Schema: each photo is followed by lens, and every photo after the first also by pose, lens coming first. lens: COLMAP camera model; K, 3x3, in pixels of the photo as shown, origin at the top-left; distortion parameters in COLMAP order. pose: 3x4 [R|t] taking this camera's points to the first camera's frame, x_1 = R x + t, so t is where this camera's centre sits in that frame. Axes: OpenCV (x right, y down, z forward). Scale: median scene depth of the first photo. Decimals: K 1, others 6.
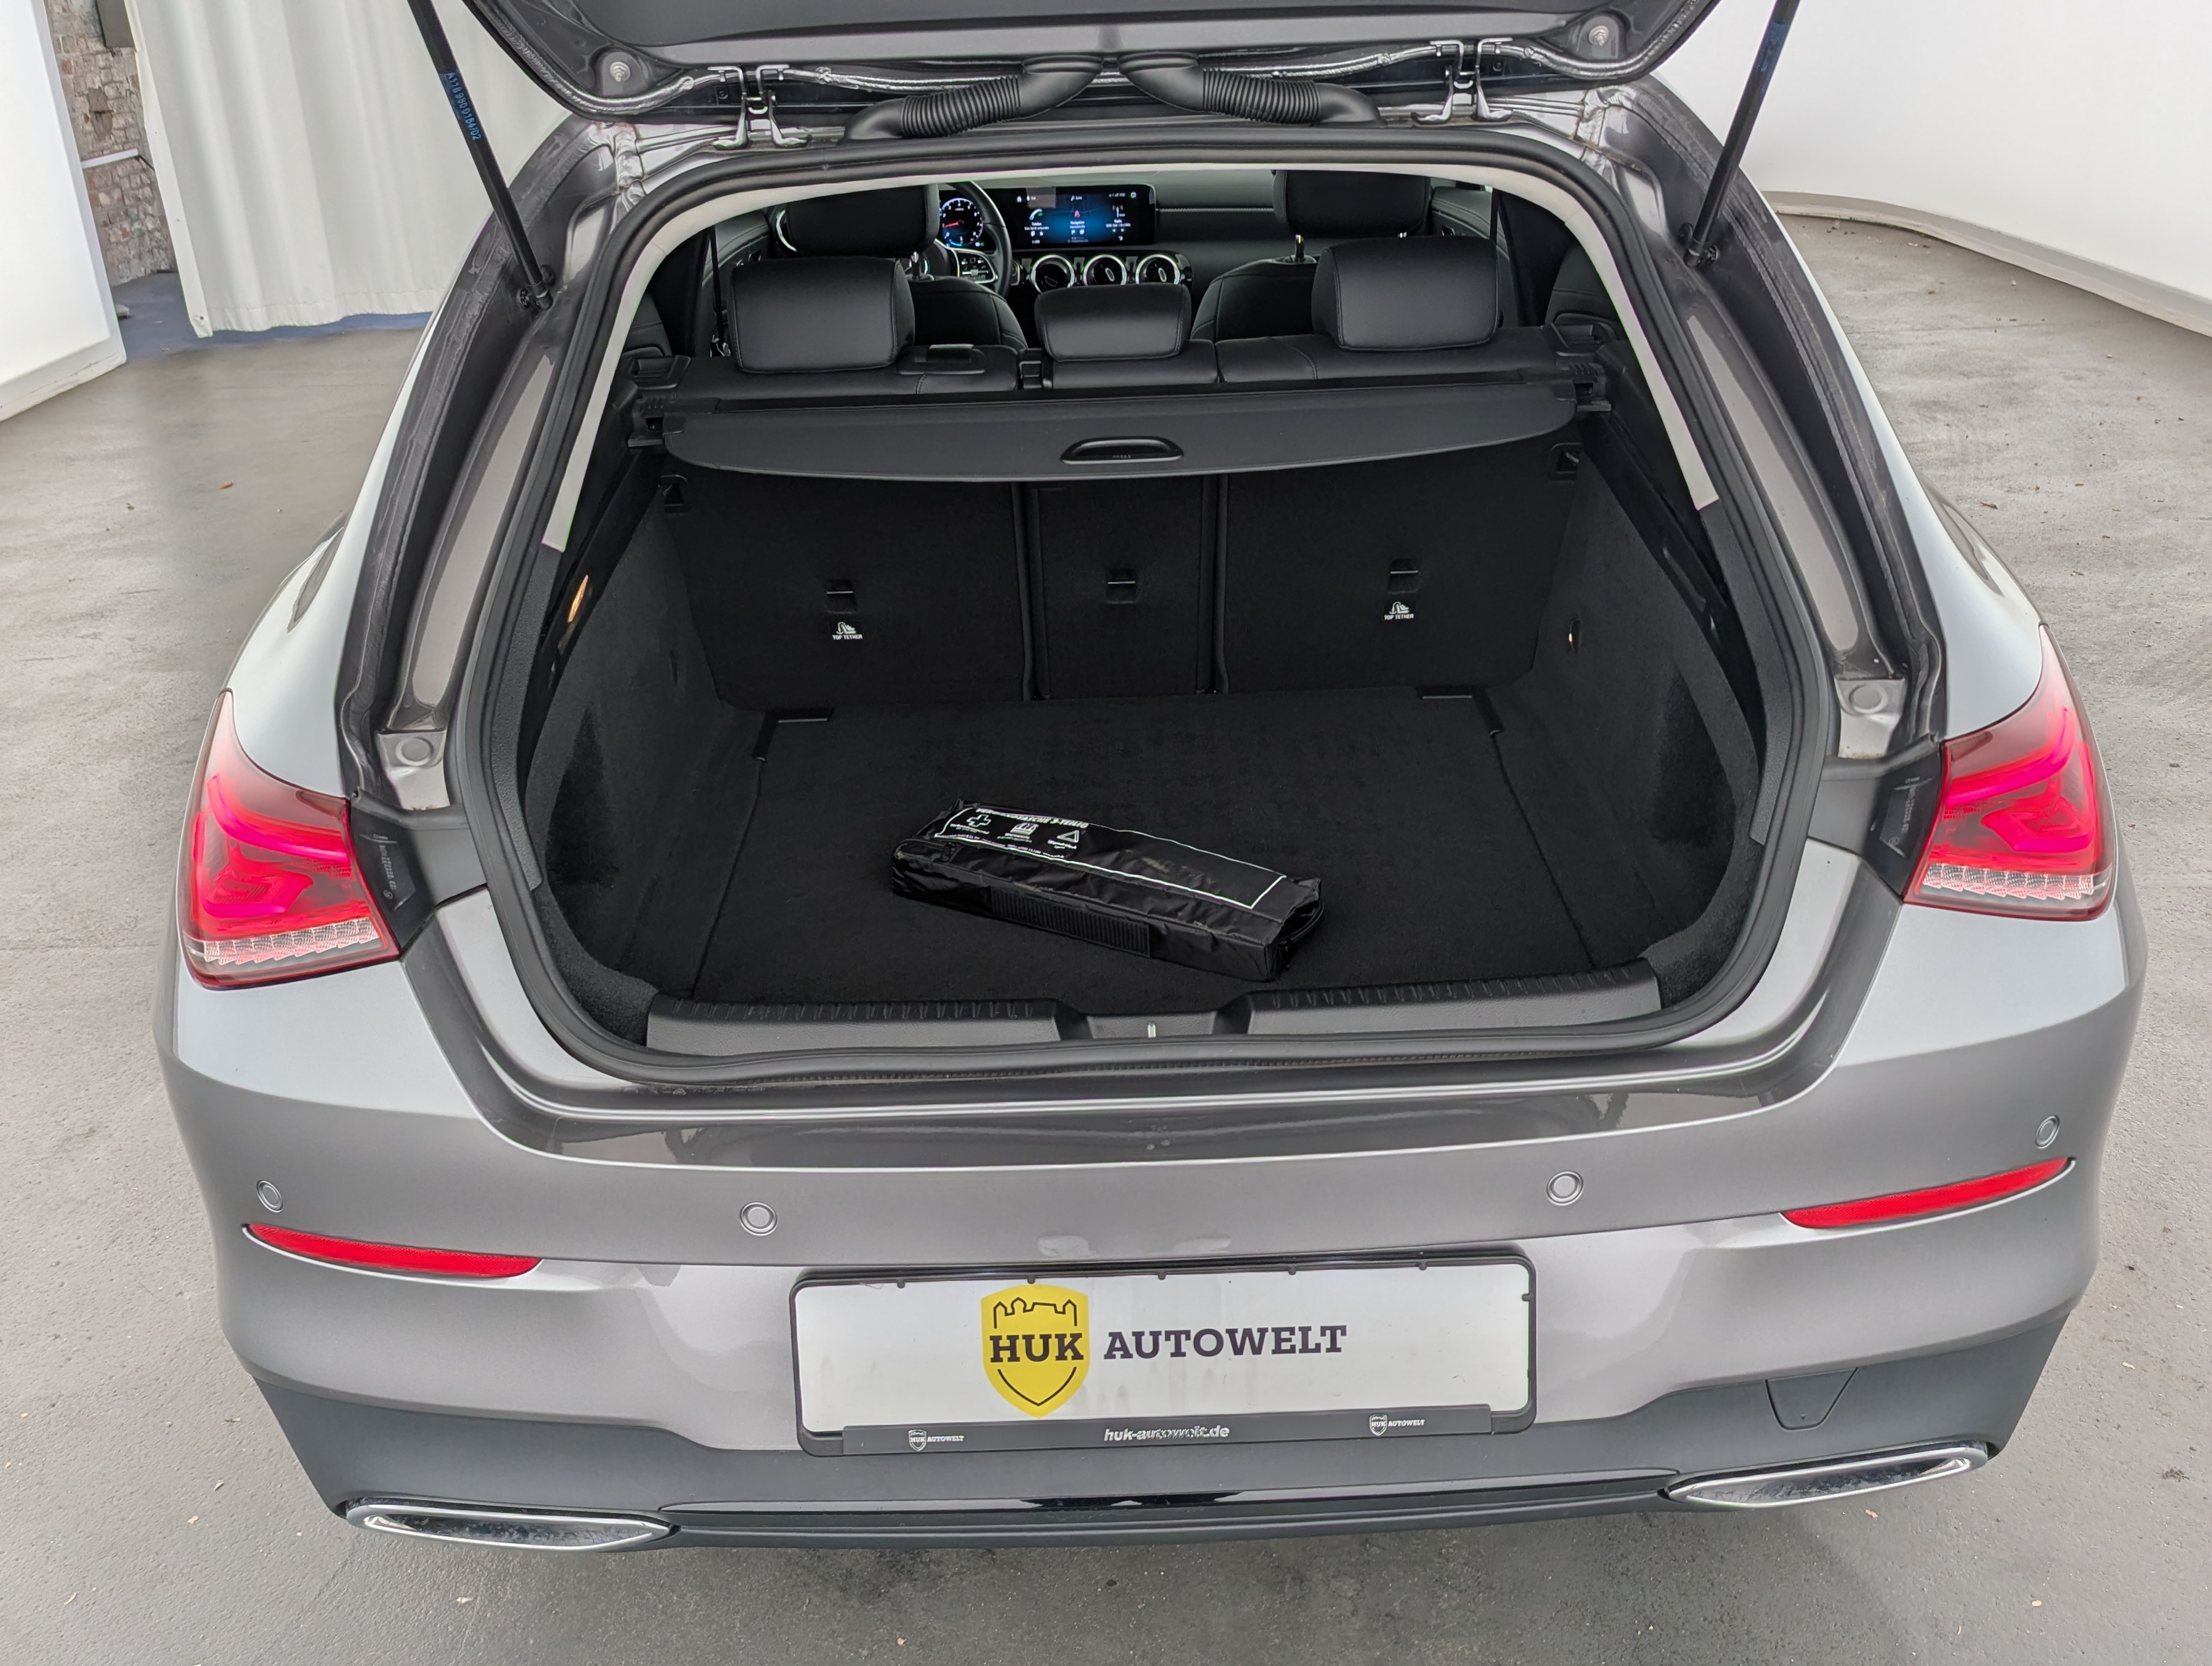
lens RADIAL K [[1992.0, 0, 1099.6], [0, 1992.0, 836.5], [0, 0, 1]] dist [0.046169, -0.039184]
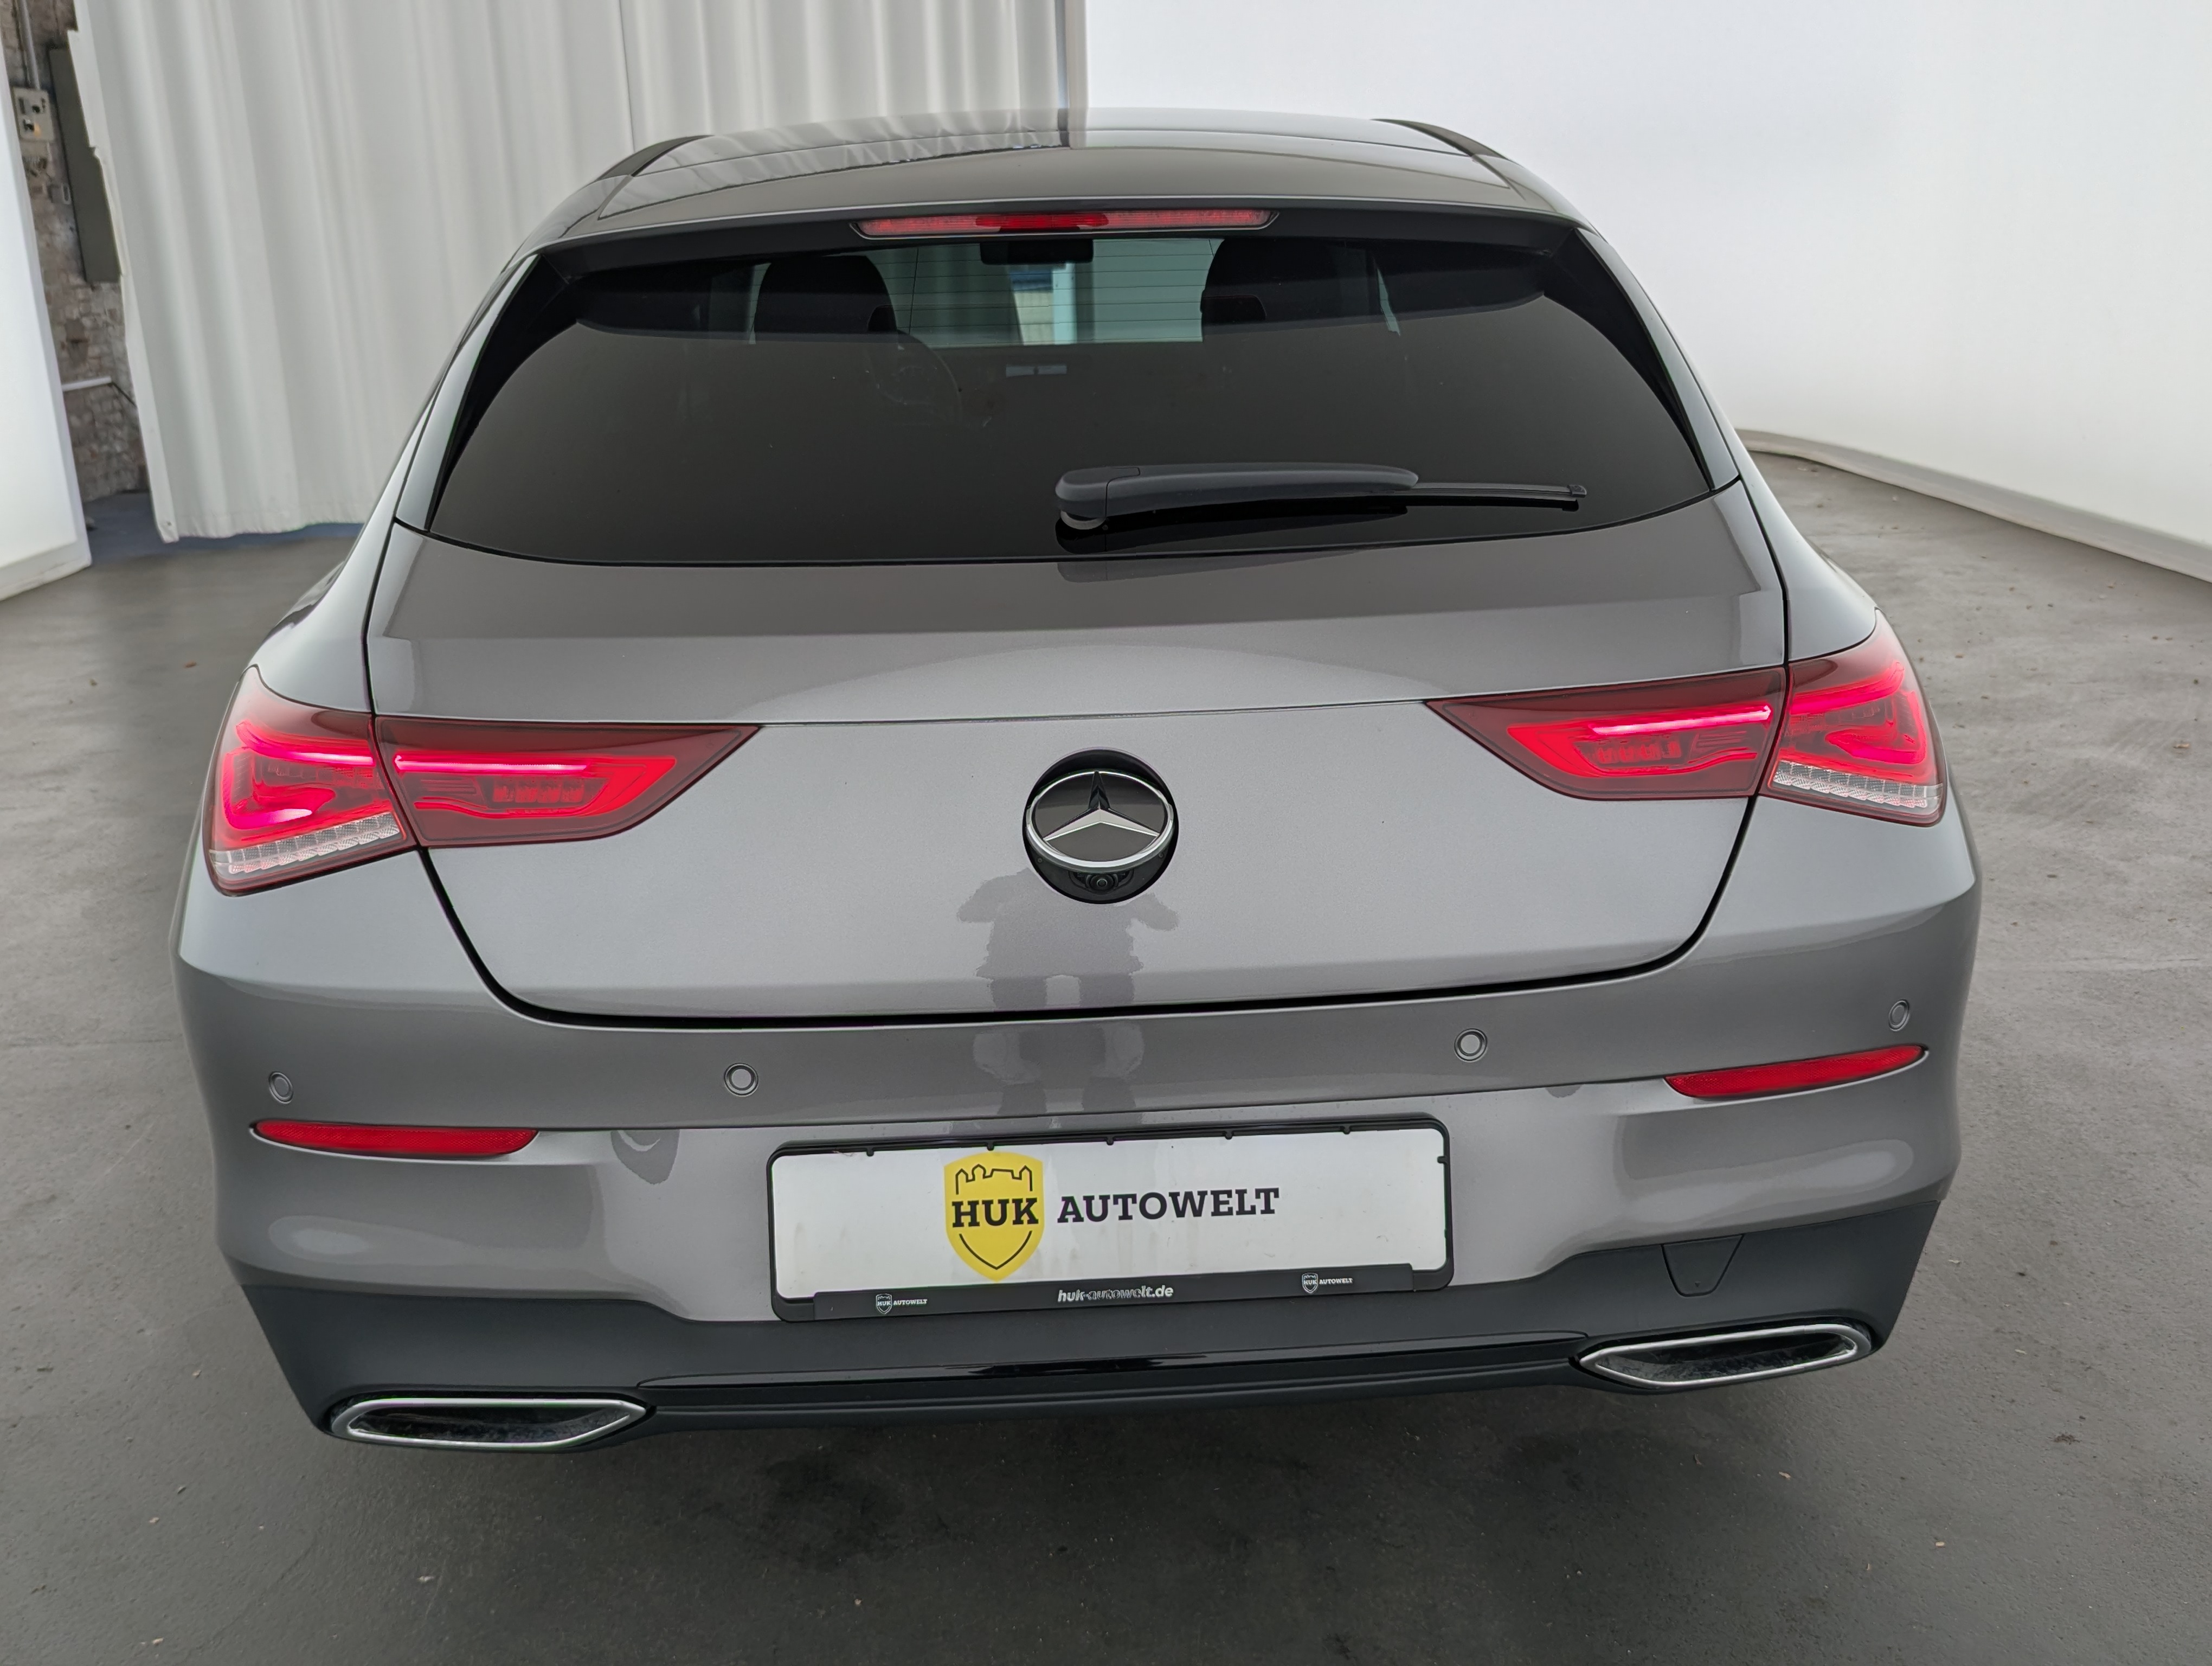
lens RADIAL K [[1992.0, 0, 1119.9], [0, 1992.0, 801.3], [0, 0, 1]] dist [0.046169, -0.039184]
pose [[0.999194, -0.002573, 0.040052, -0.006215], [0.008149, 0.990160, -0.139701, 0.173455], [-0.039298, 0.139915, 0.989383, -0.099169]]
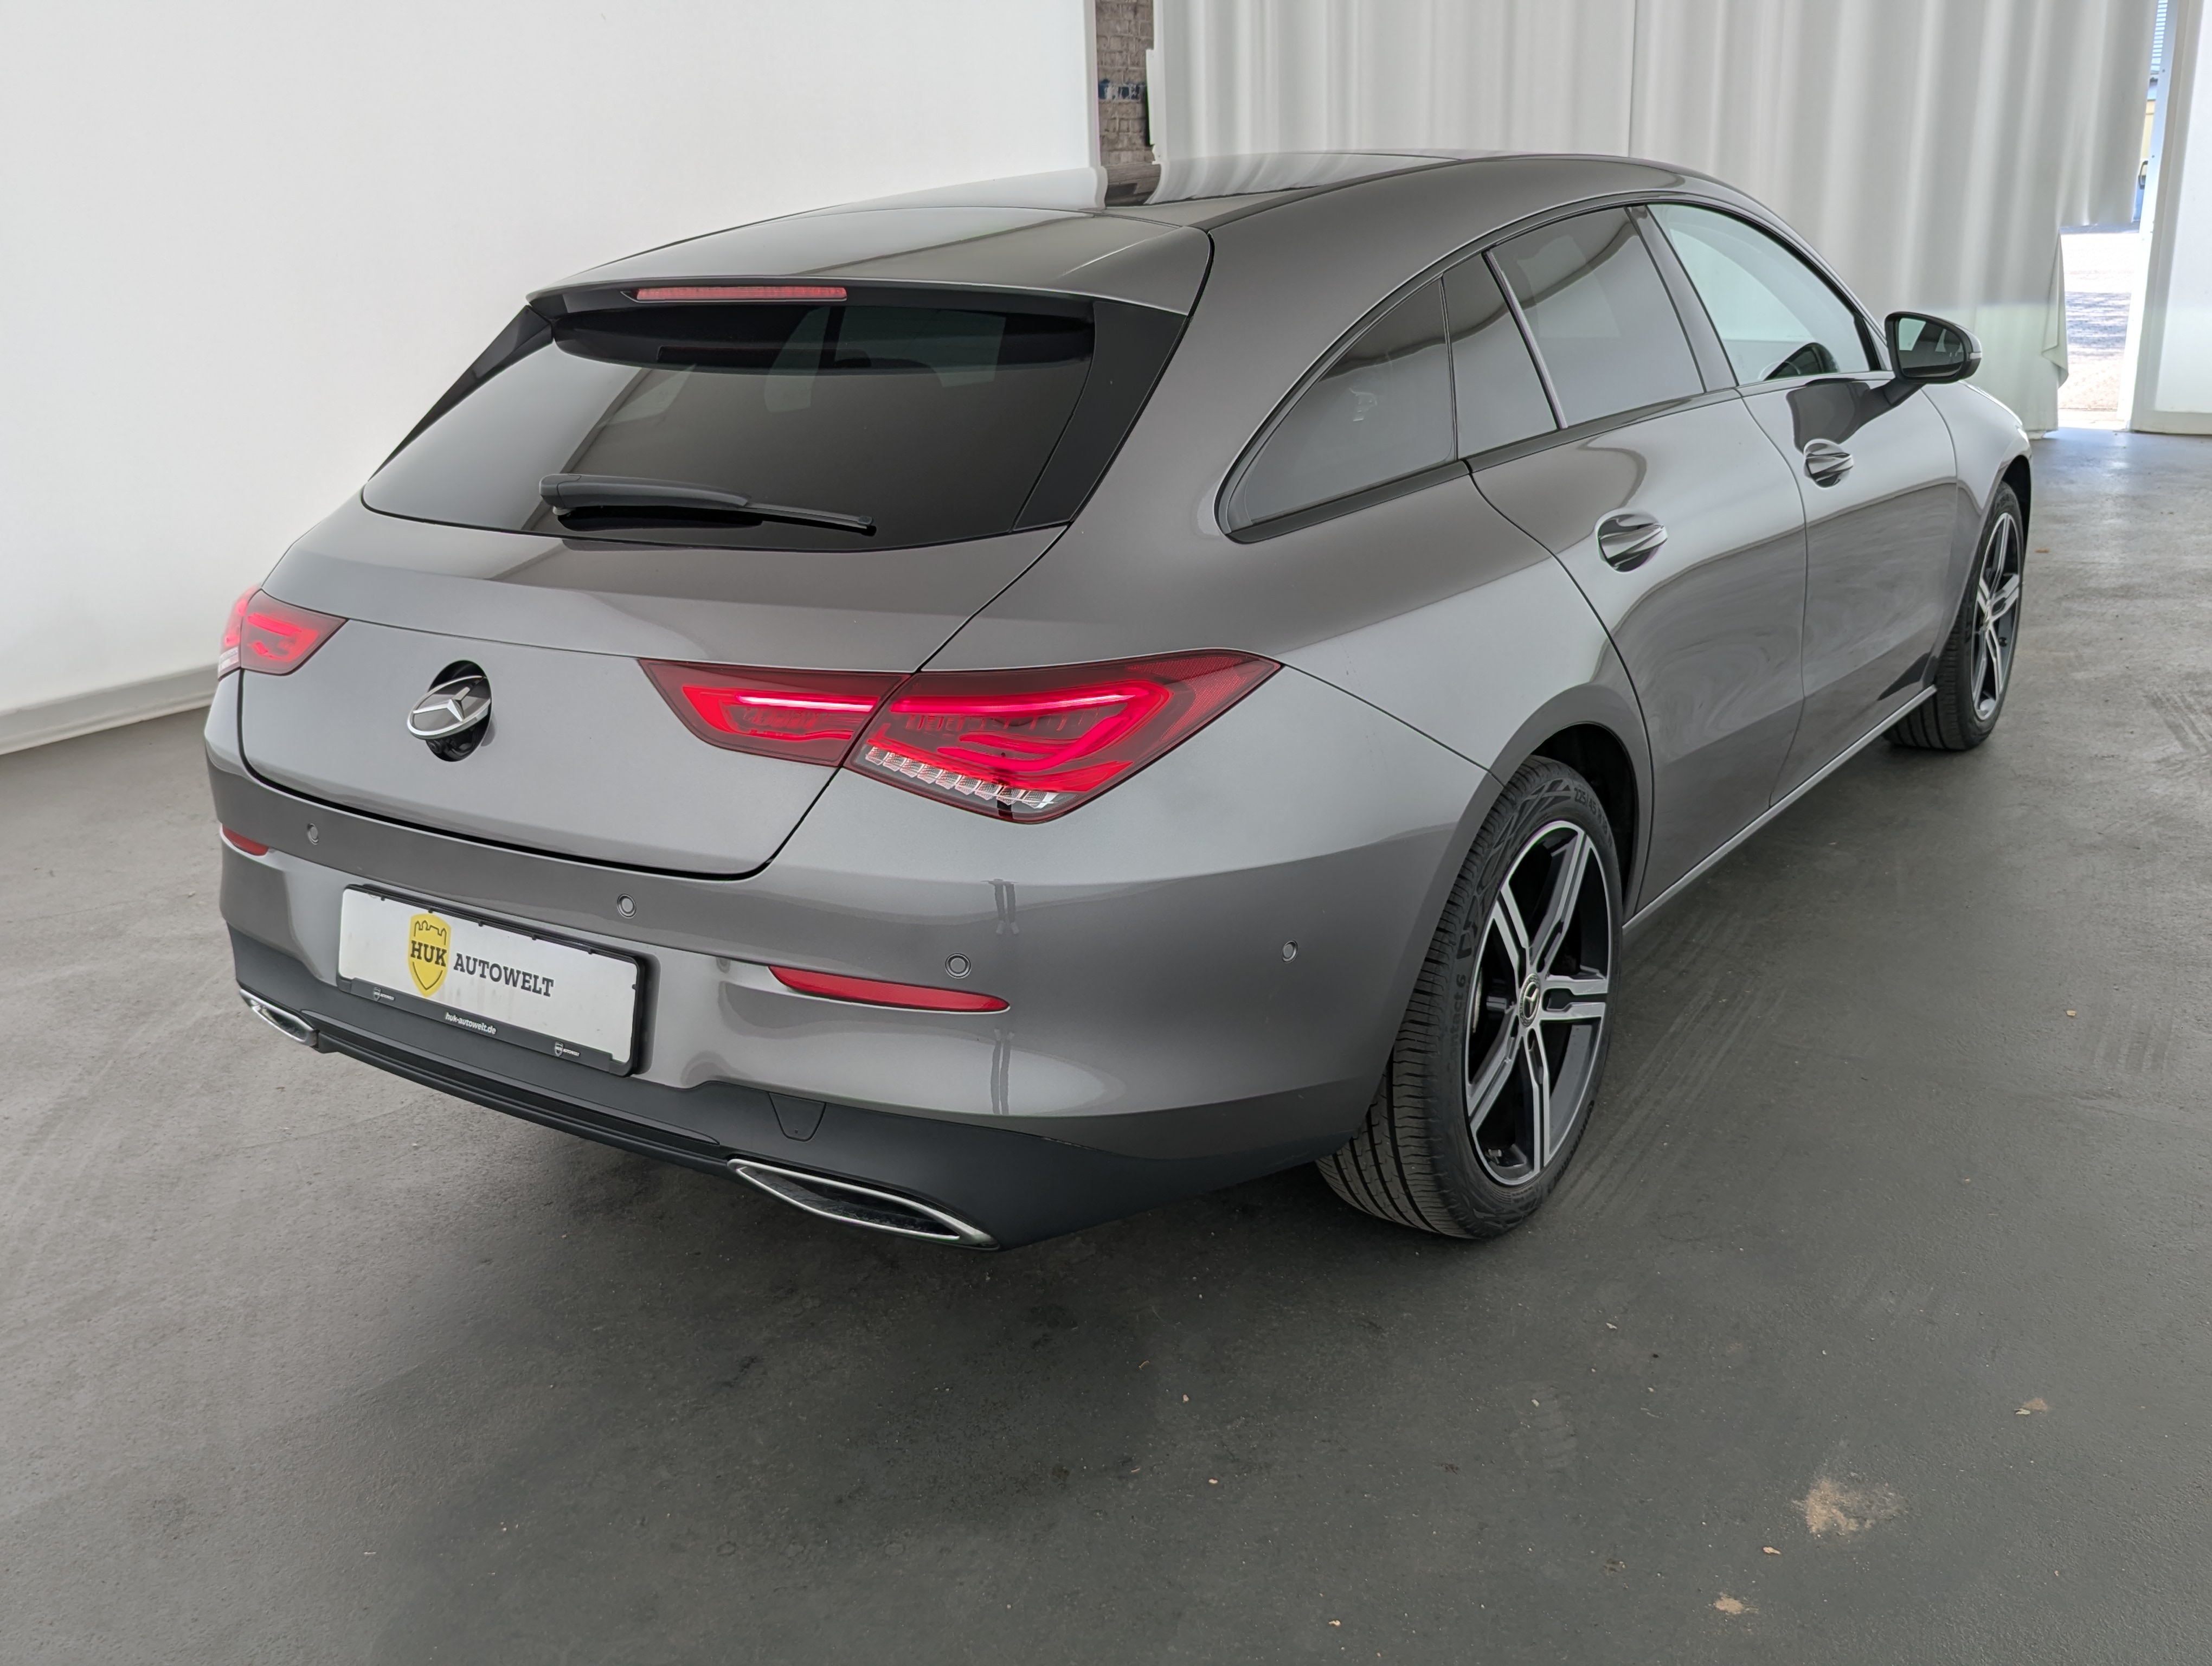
lens RADIAL K [[1992.0, 0, 1099.1], [0, 1992.0, 823.9], [0, 0, 1]] dist [0.046169, -0.039184]
pose [[0.814600, 0.176107, -0.552642, 1.234576], [-0.231048, 0.972459, -0.030680, 0.067437], [0.532018, 0.152679, 0.832854, -0.102166]]
